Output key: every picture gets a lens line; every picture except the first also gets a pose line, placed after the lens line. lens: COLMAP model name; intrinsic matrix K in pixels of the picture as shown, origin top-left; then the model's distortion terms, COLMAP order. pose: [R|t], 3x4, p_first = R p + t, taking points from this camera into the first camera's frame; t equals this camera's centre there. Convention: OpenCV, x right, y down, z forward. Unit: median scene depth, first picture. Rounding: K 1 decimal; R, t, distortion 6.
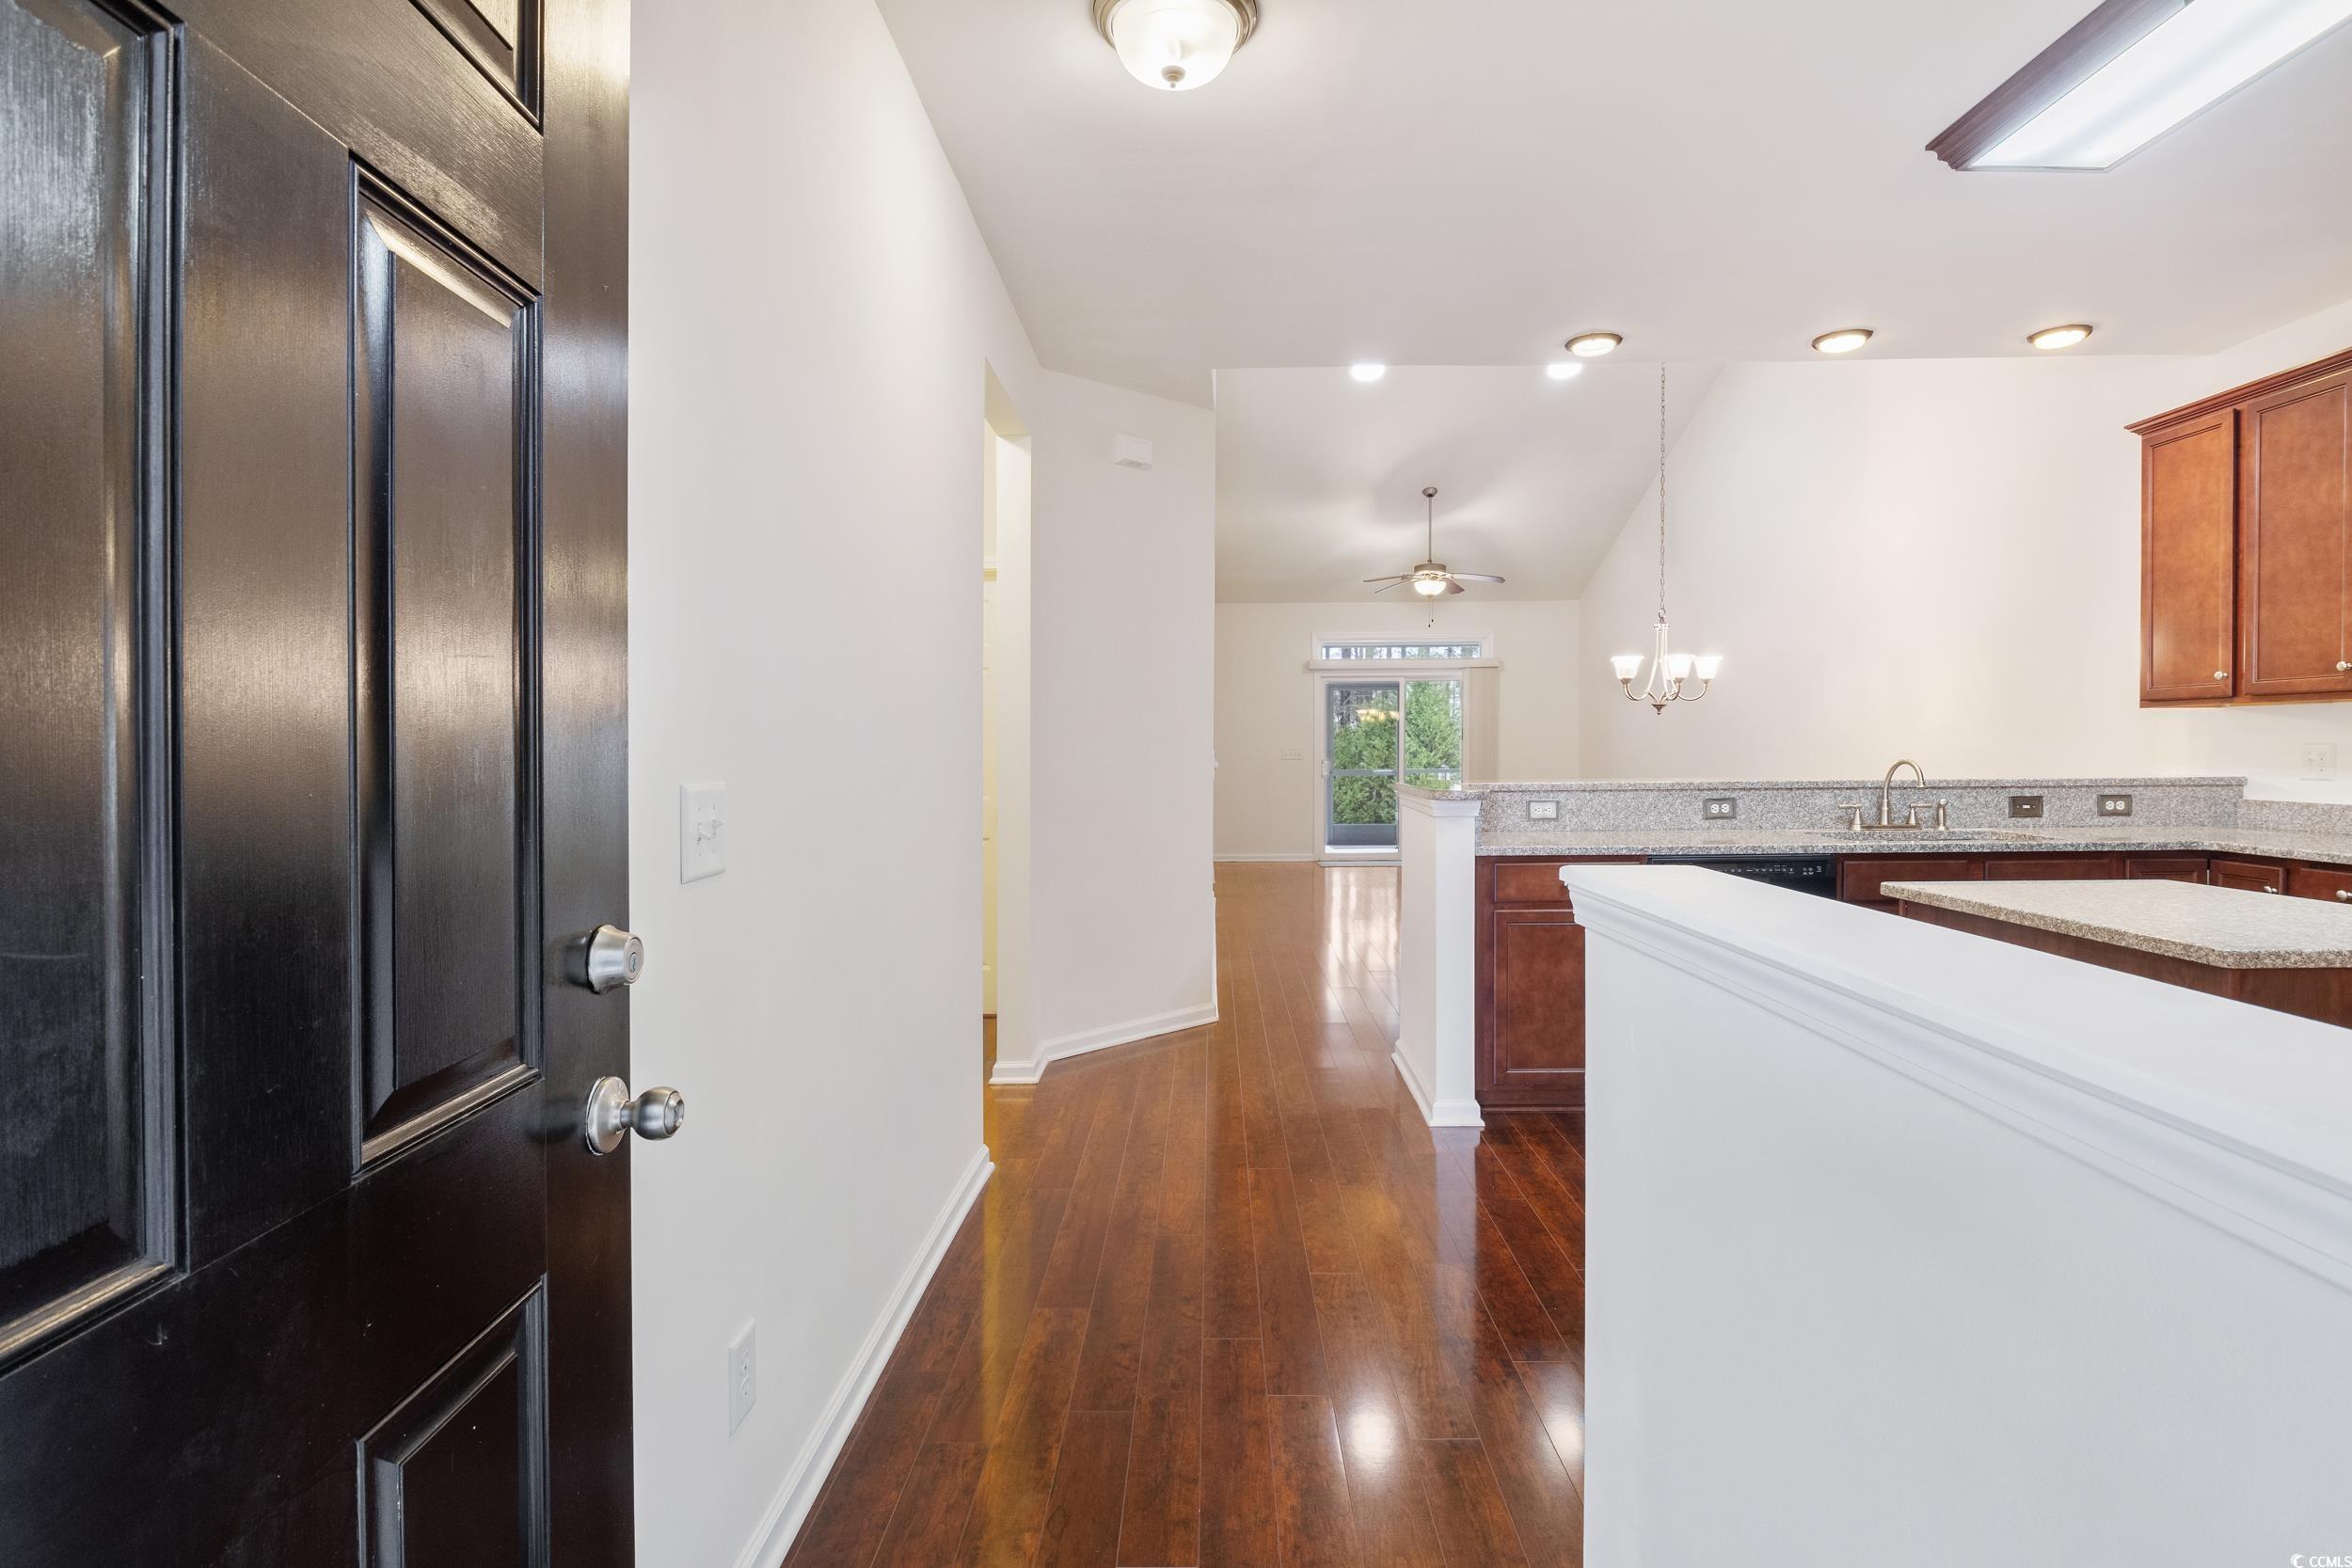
lens RADIAL K [[1185.4, 0, 1162.2], [0, 1185.4, 761.5], [0, 0, 1]] dist [-0.014000, 0.004625]
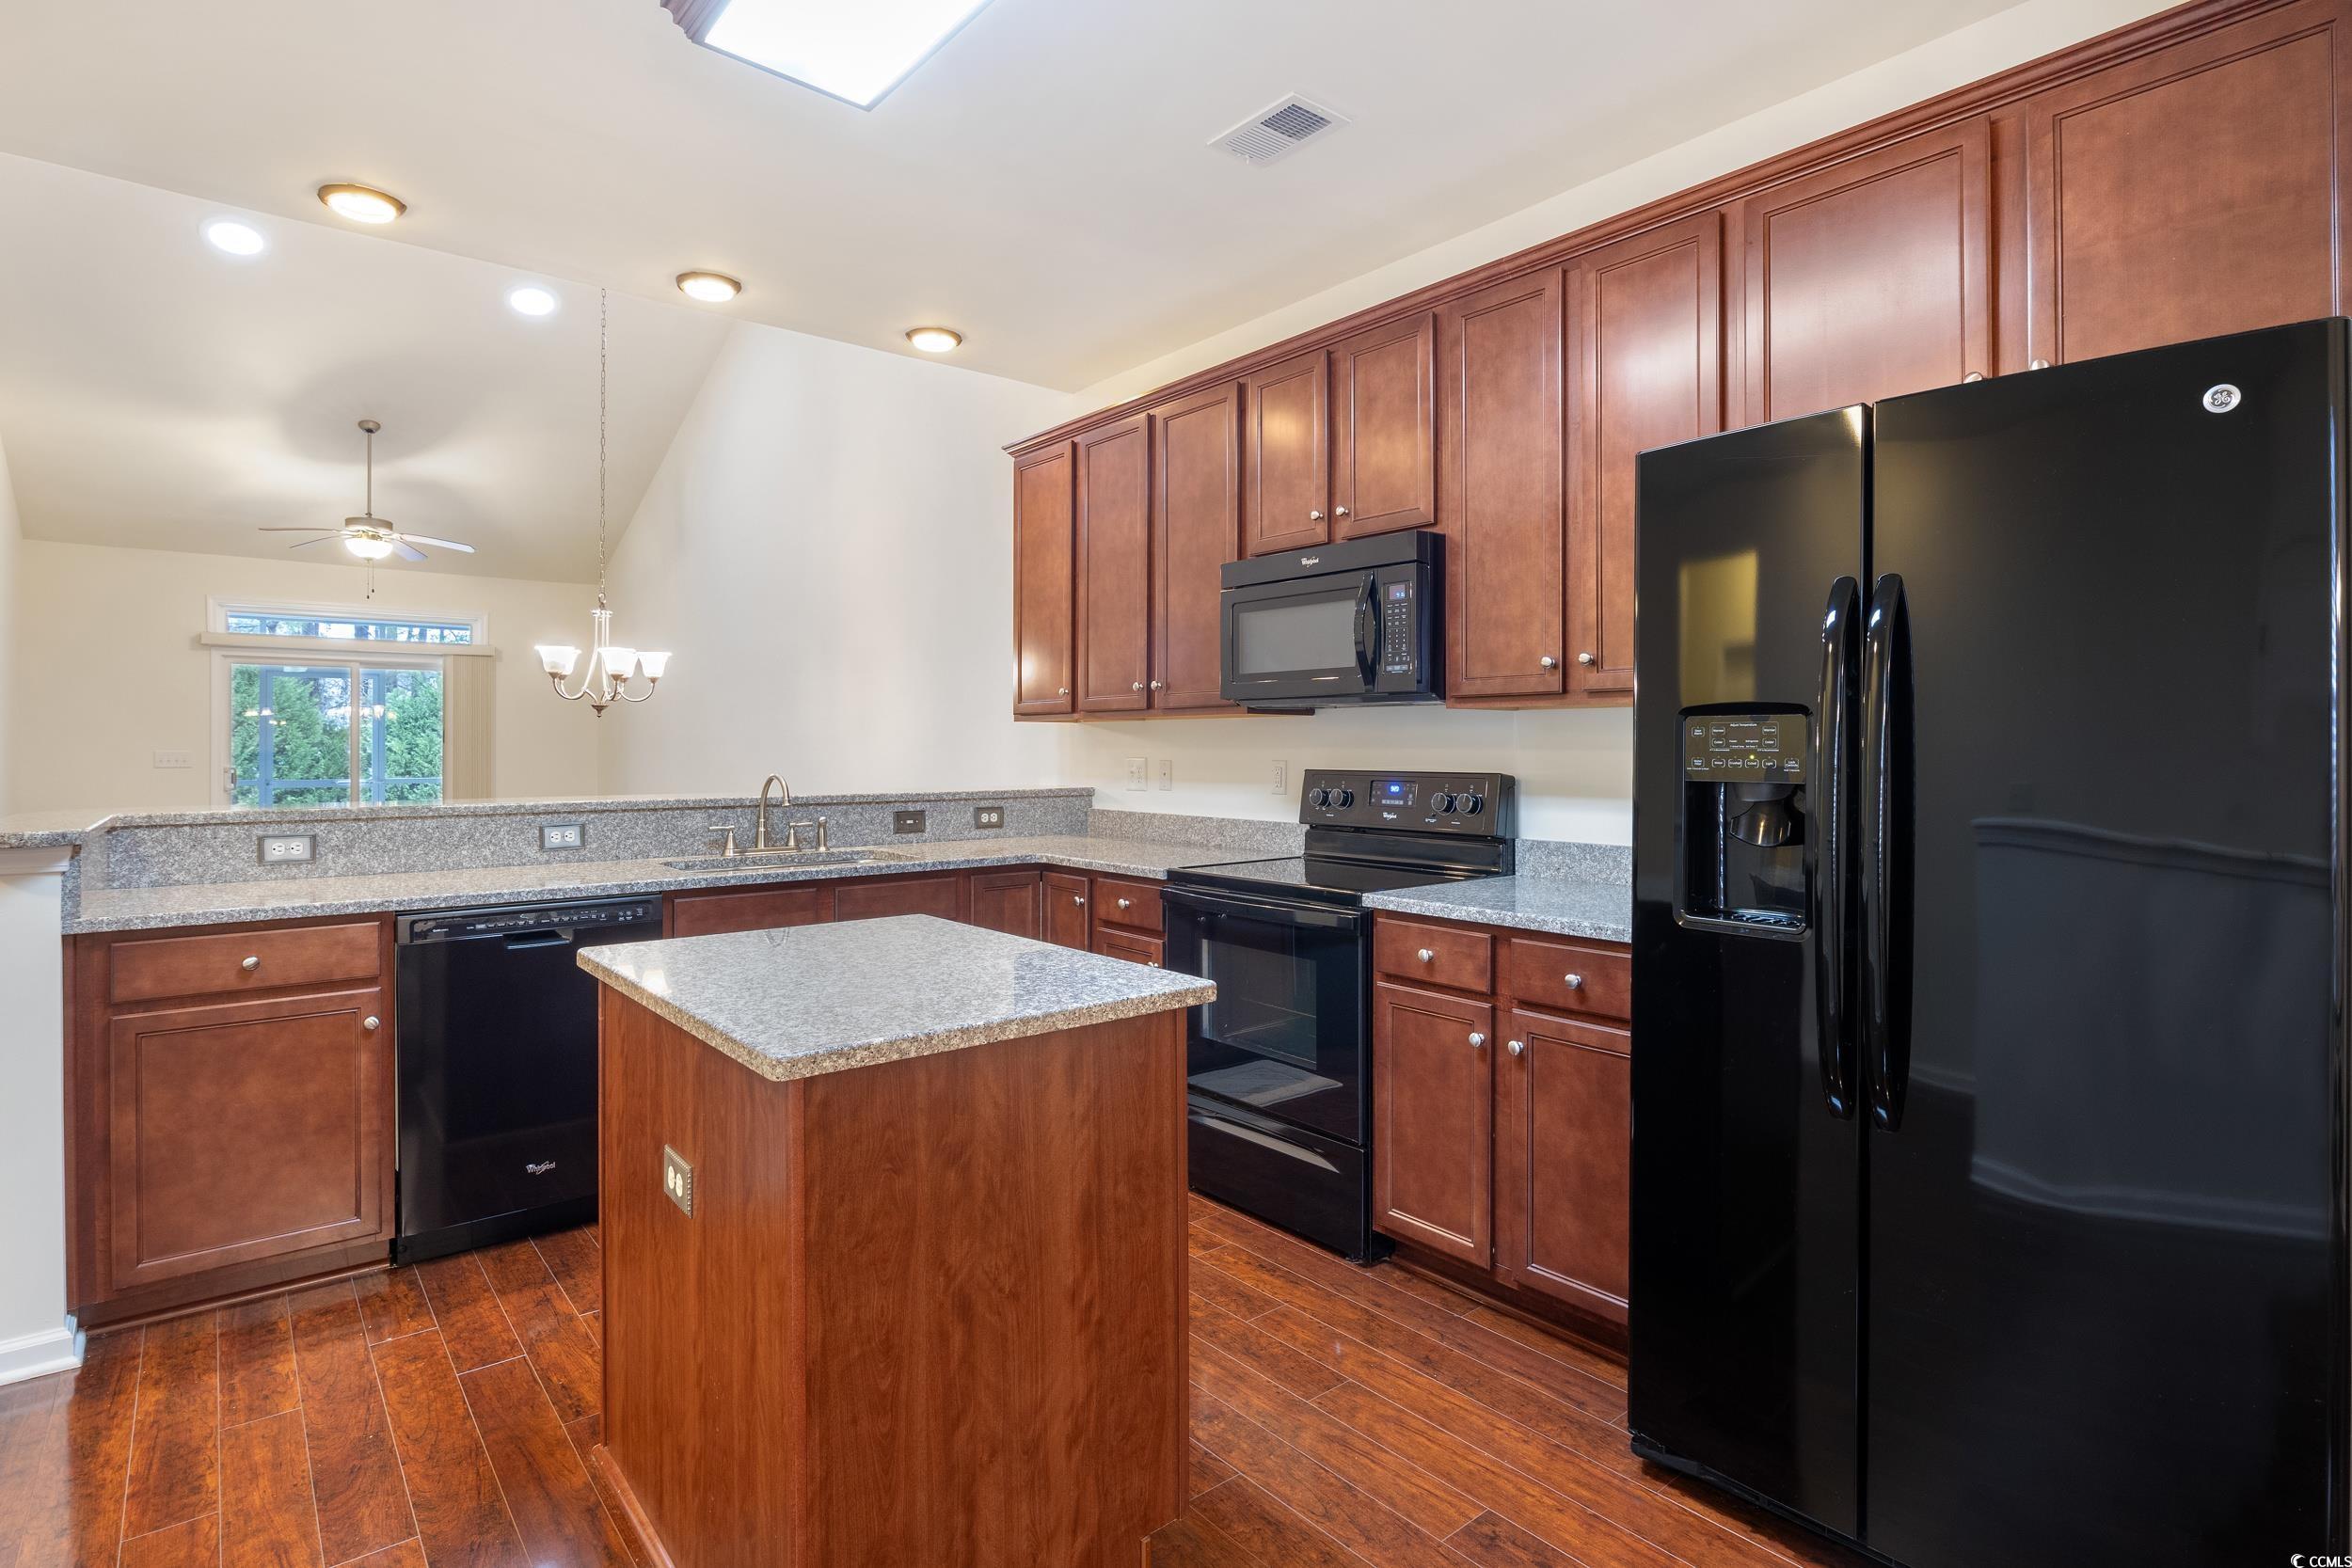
lens RADIAL K [[1185.4, 0, 1204.1], [0, 1185.4, 767.8], [0, 0, 1]] dist [-0.014000, 0.004625]
pose [[0.740211, -0.004120, 0.672362, 0.260758], [0.002165, 0.999991, 0.003744, -0.008827], [-0.672371, -0.001316, 0.740213, 0.120377]]
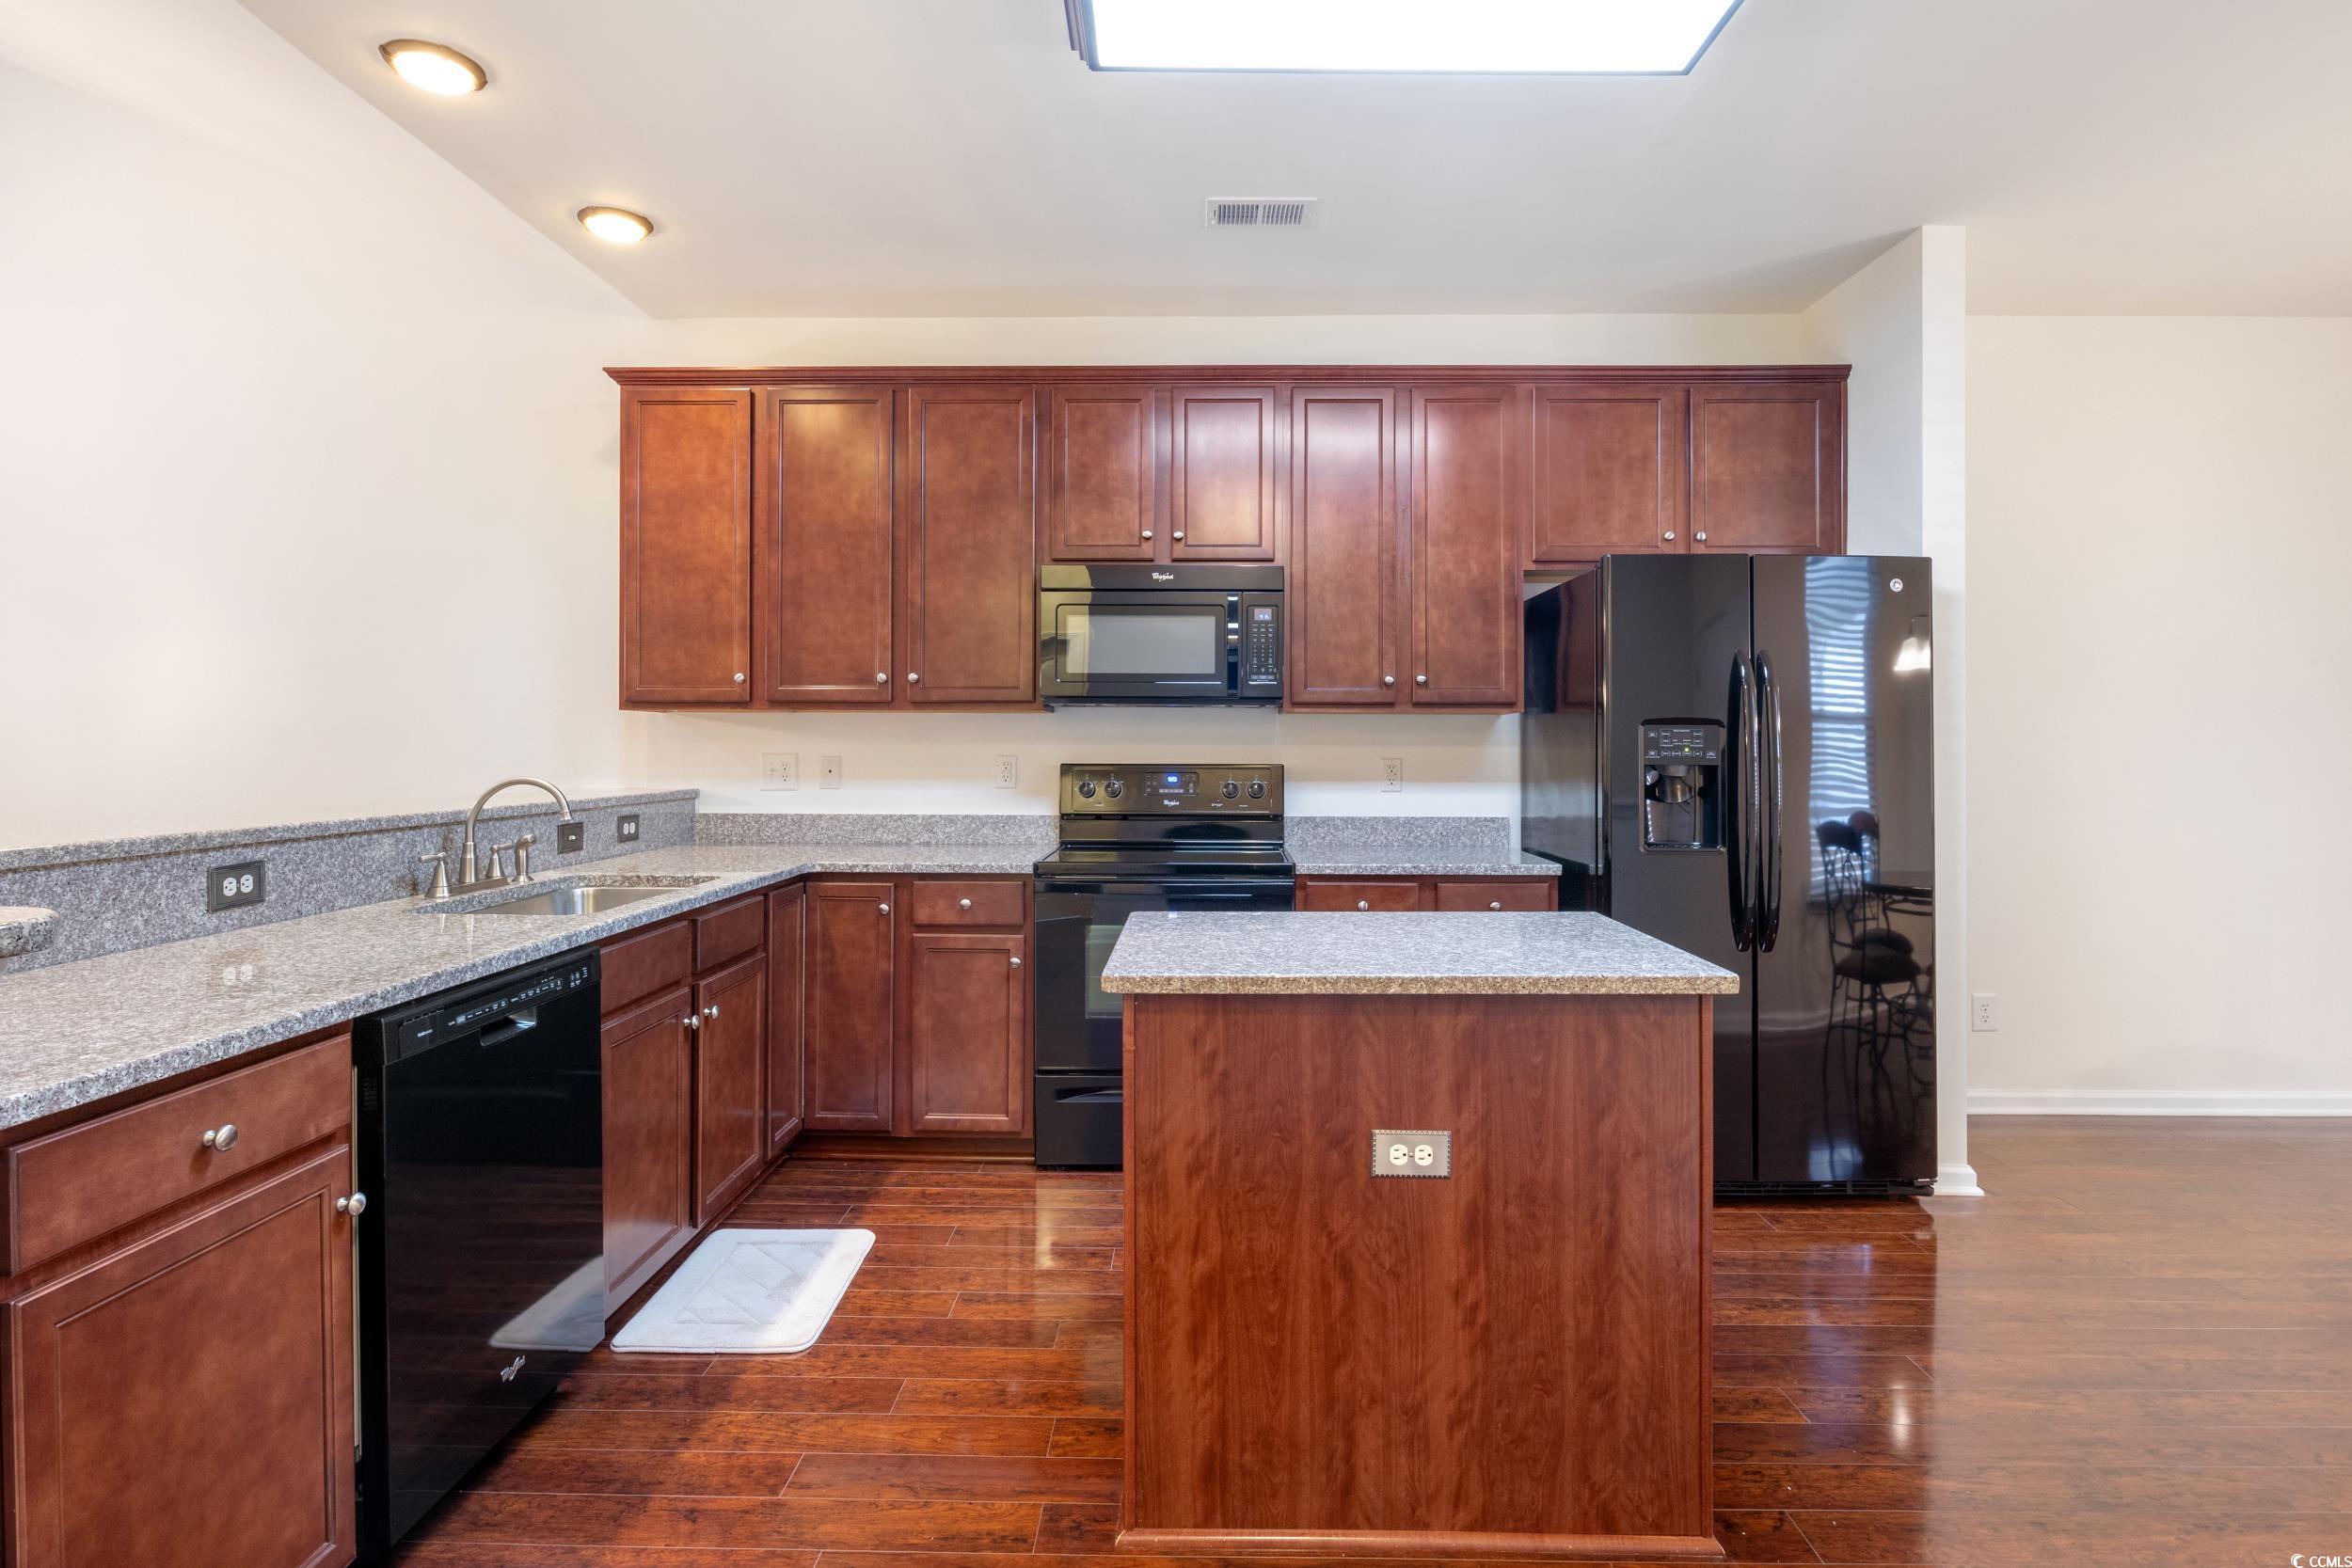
lens RADIAL K [[1185.4, 0, 1200.1], [0, 1185.4, 766.5], [0, 0, 1]] dist [-0.014000, 0.004625]
pose [[-0.027675, -0.010708, 0.999560, -0.022726], [0.008661, 0.999903, 0.010951, -0.011100], [-0.999579, 0.008960, -0.027580, 0.626521]]
